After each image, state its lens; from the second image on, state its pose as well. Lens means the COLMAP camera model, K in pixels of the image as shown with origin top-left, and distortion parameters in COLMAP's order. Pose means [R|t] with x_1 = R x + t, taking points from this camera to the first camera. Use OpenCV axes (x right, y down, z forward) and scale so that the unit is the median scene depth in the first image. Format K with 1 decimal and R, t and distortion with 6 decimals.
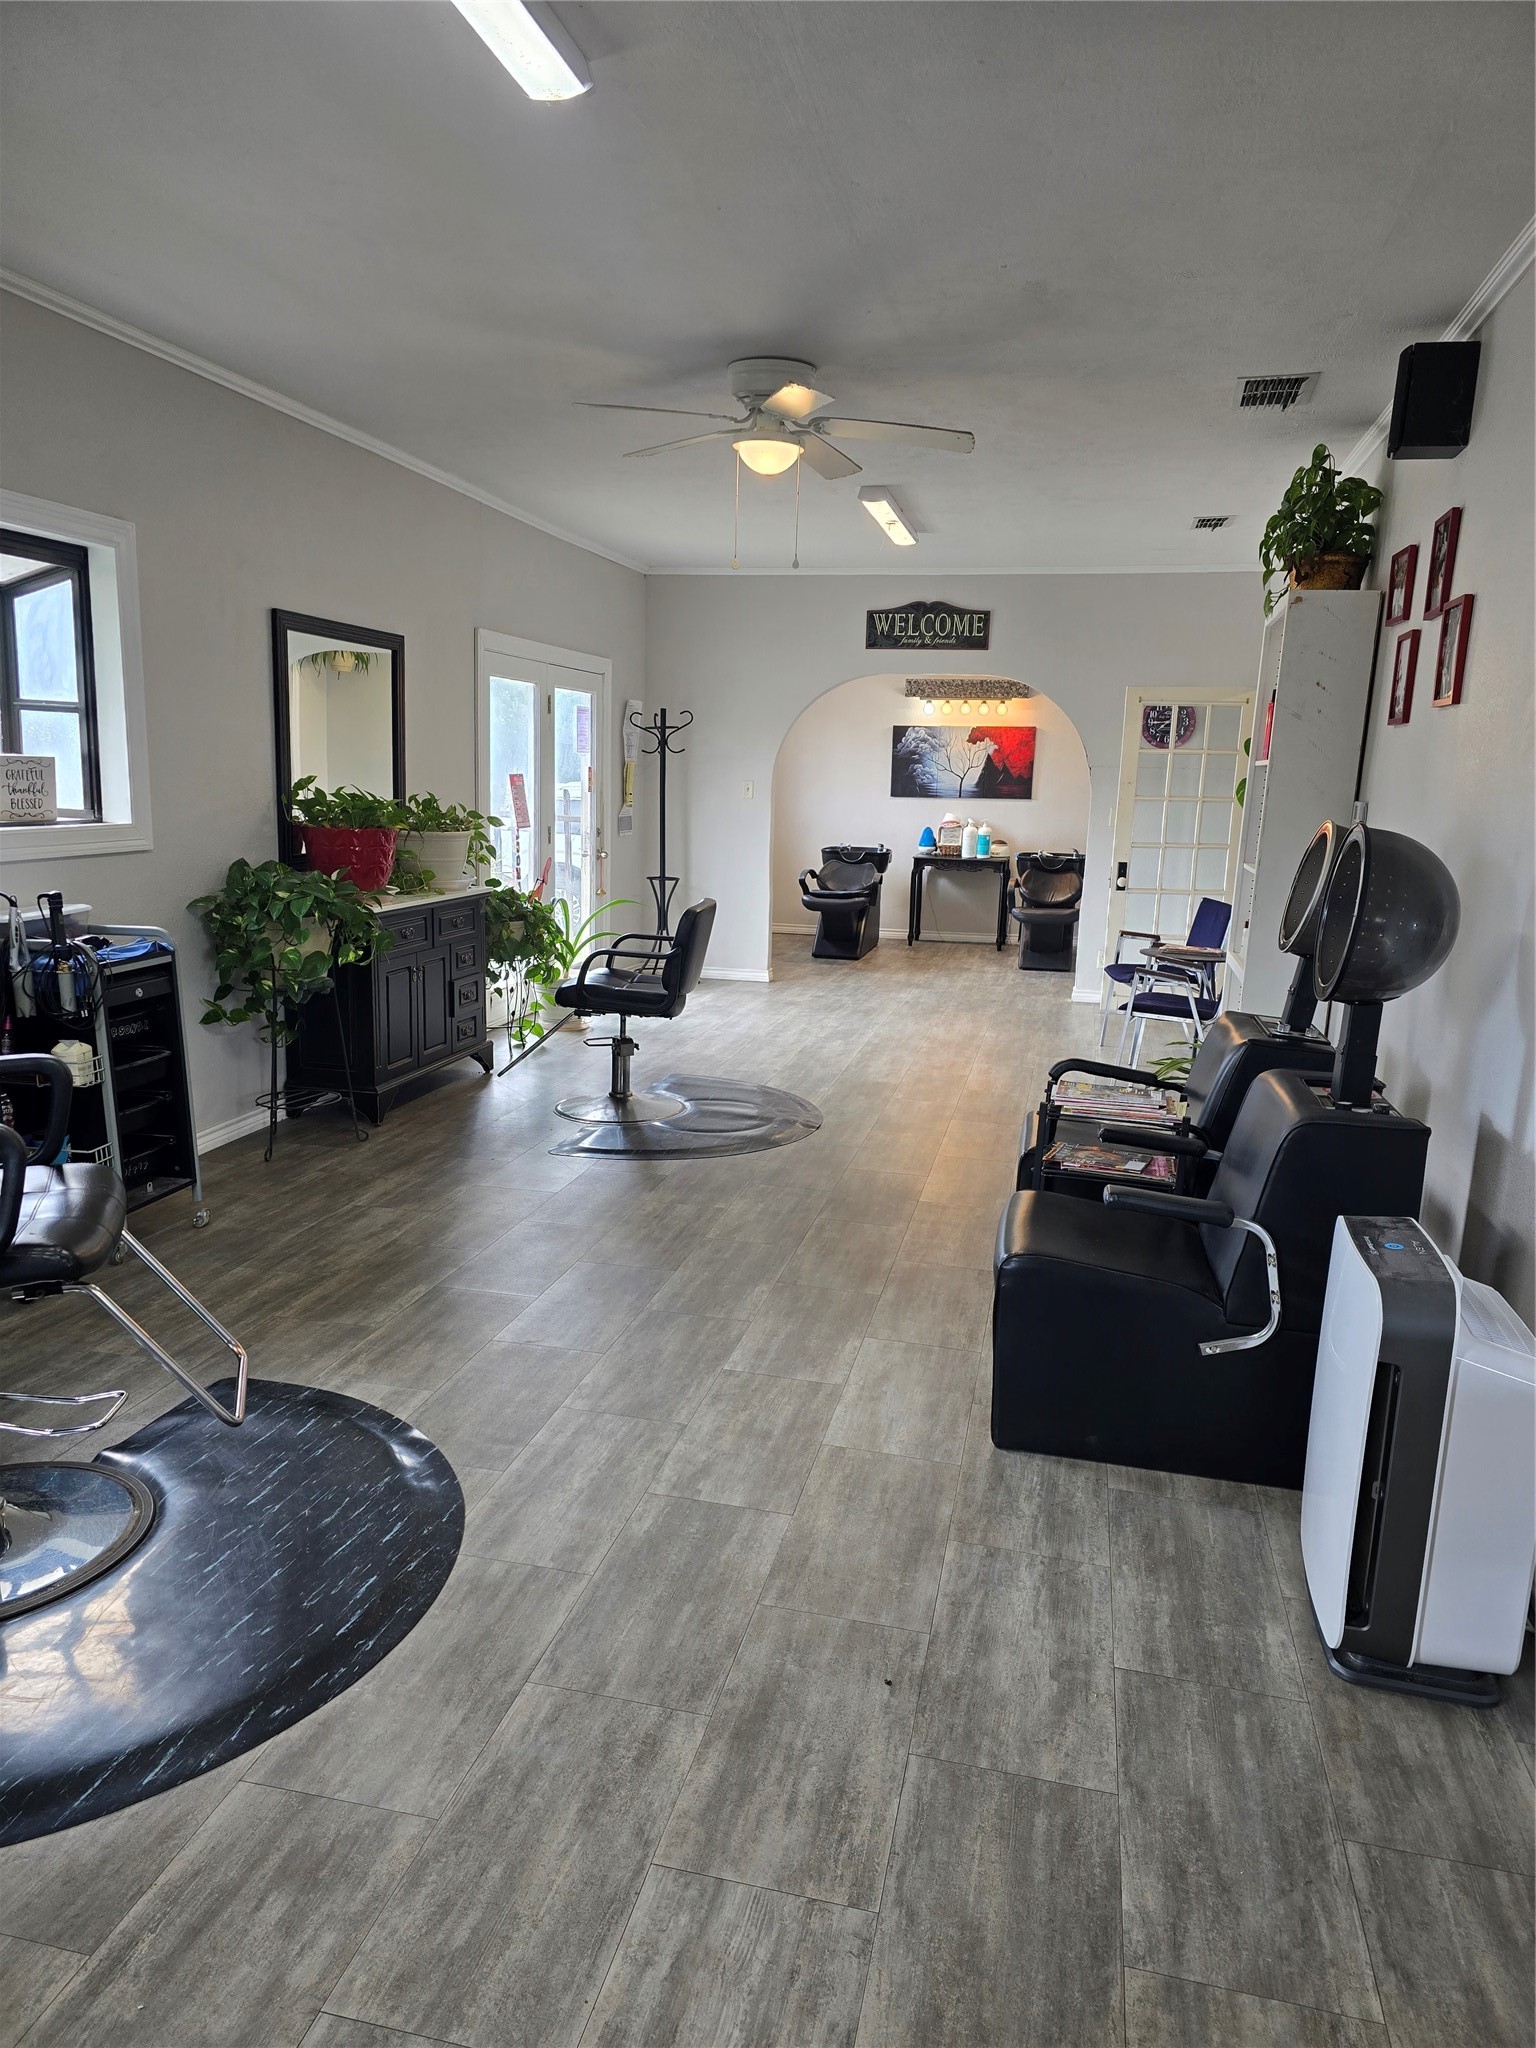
lens RADIAL K [[1407.2, 0, 768.0], [0, 1407.2, 1024.0], [0, 0, 1]] dist [-0.004971, -0.007518]
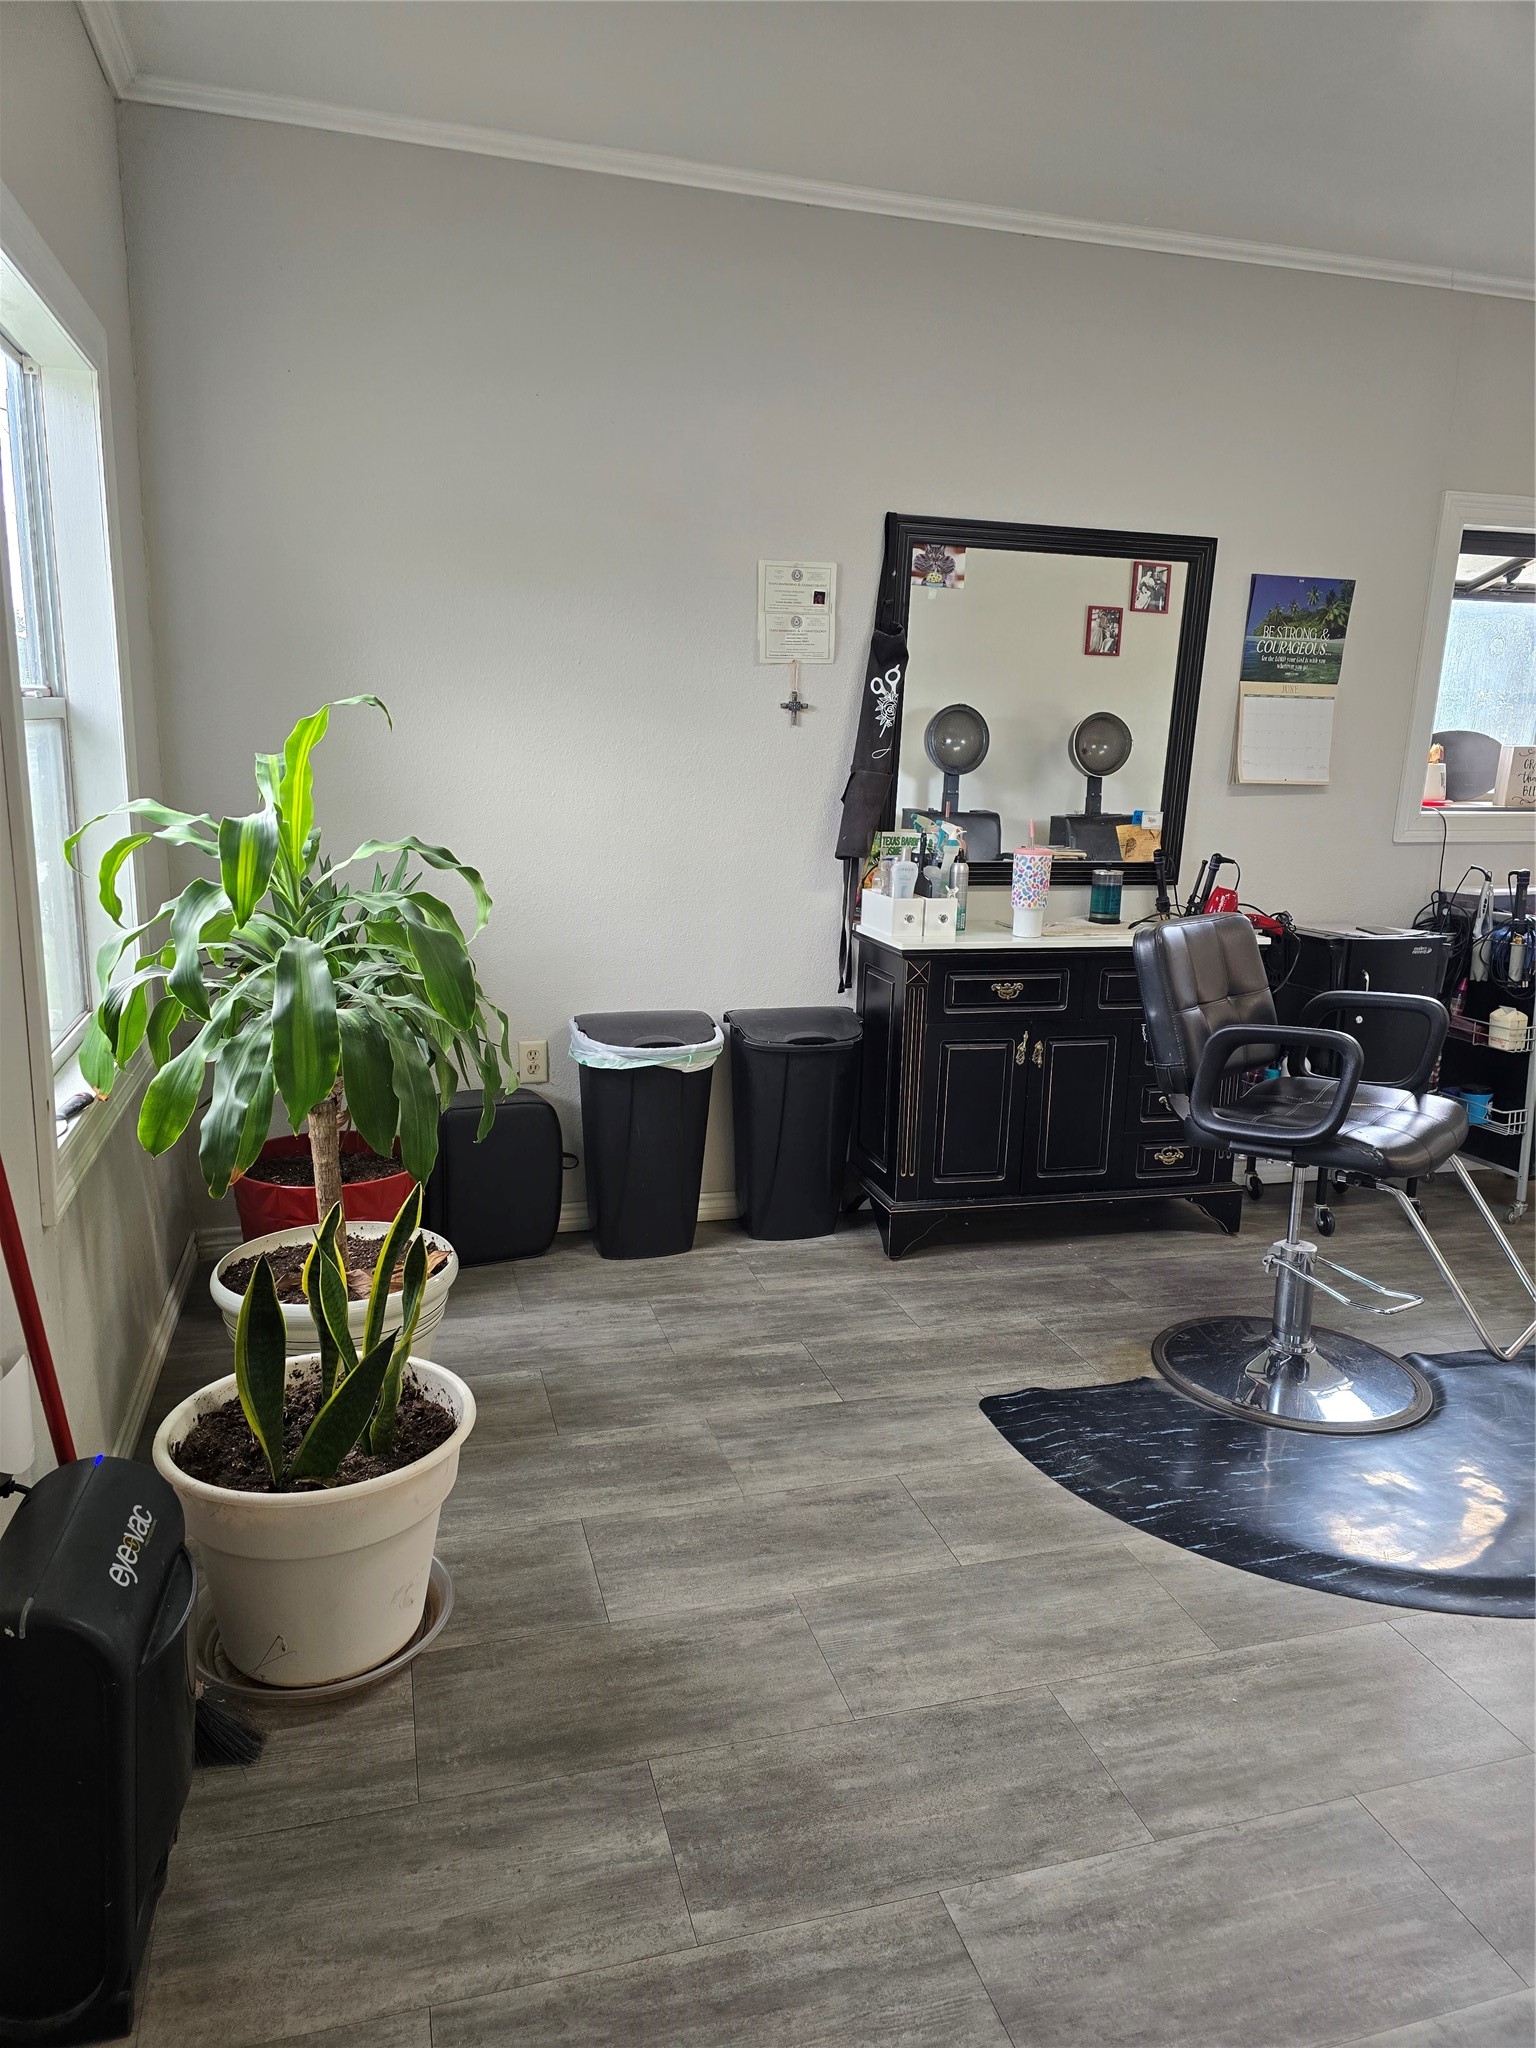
lens RADIAL K [[1407.2, 0, 768.0], [0, 1407.2, 1024.0], [0, 0, 1]] dist [-0.004971, -0.007518]
pose [[0.488169, 0.172387, -0.855555, 0.157891], [-0.170819, 0.980211, 0.100037, 0.013638], [0.855869, 0.097310, 0.507956, -0.044056]]
